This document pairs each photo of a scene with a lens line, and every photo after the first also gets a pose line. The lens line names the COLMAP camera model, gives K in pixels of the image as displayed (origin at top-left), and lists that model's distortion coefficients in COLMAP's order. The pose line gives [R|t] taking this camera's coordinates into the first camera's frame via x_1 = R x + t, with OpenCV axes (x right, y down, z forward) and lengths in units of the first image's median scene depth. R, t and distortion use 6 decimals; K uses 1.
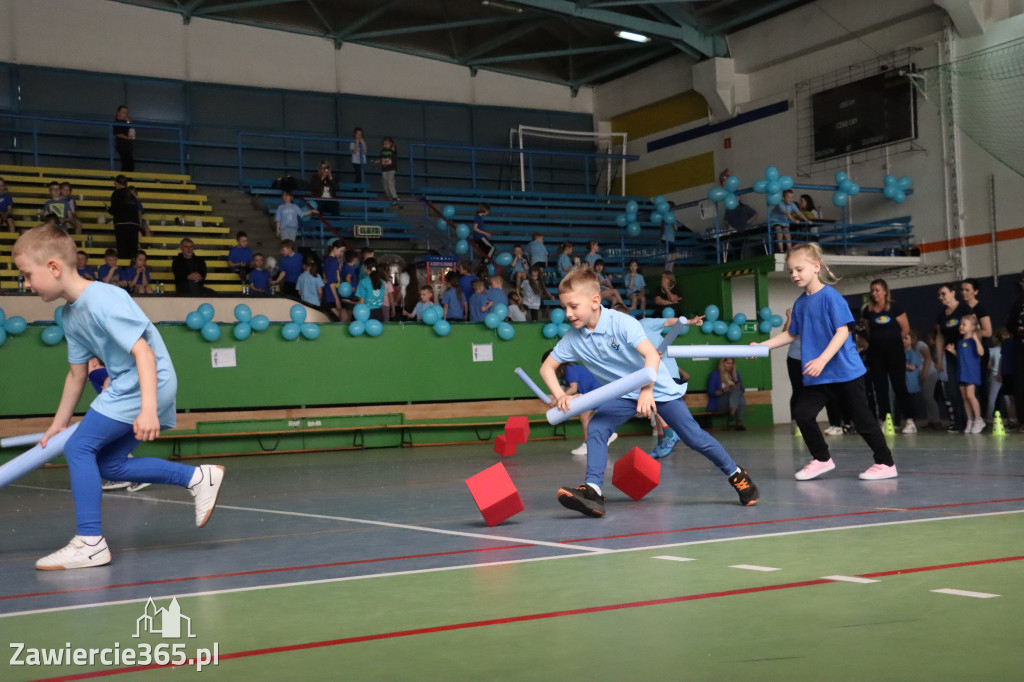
lens RADIAL K [[1481.3, 0, 524.6], [0, 1481.3, 336.7], [0, 0, 1]] dist [0.112572, 0.000000]
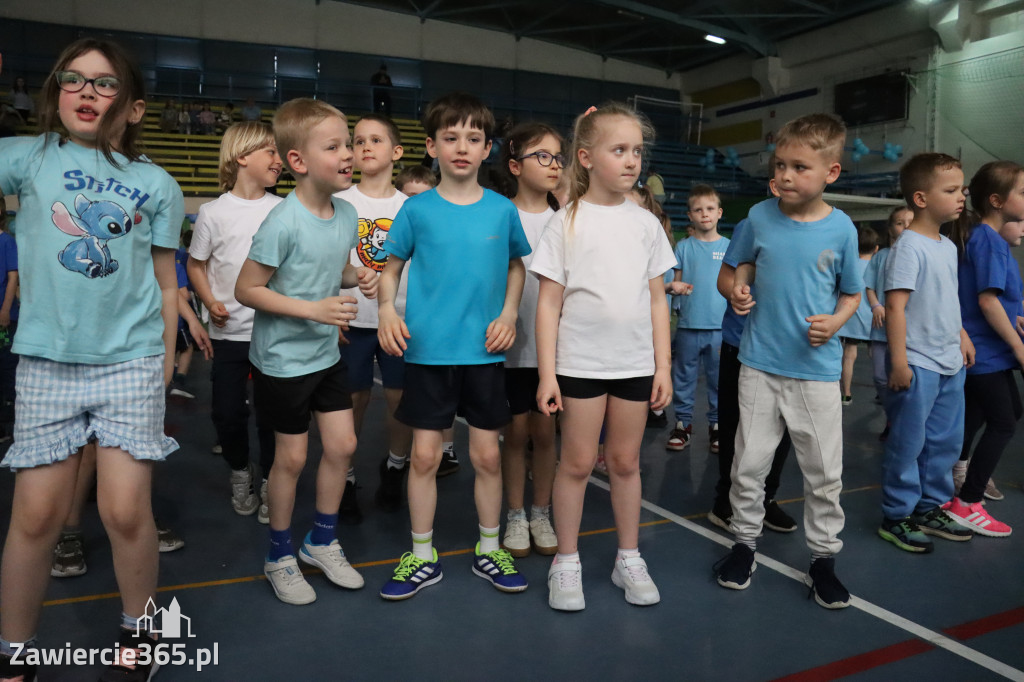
lens RADIAL K [[860.6, 0, 497.1], [0, 860.6, 352.5], [0, 0, 1]] dist [-0.170942, 0.128060]
pose [[0.992171, 0.063740, -0.107395, -0.035976], [-0.046804, 0.987051, 0.153427, -0.009942], [0.115784, -0.147199, 0.982307, 0.109766]]
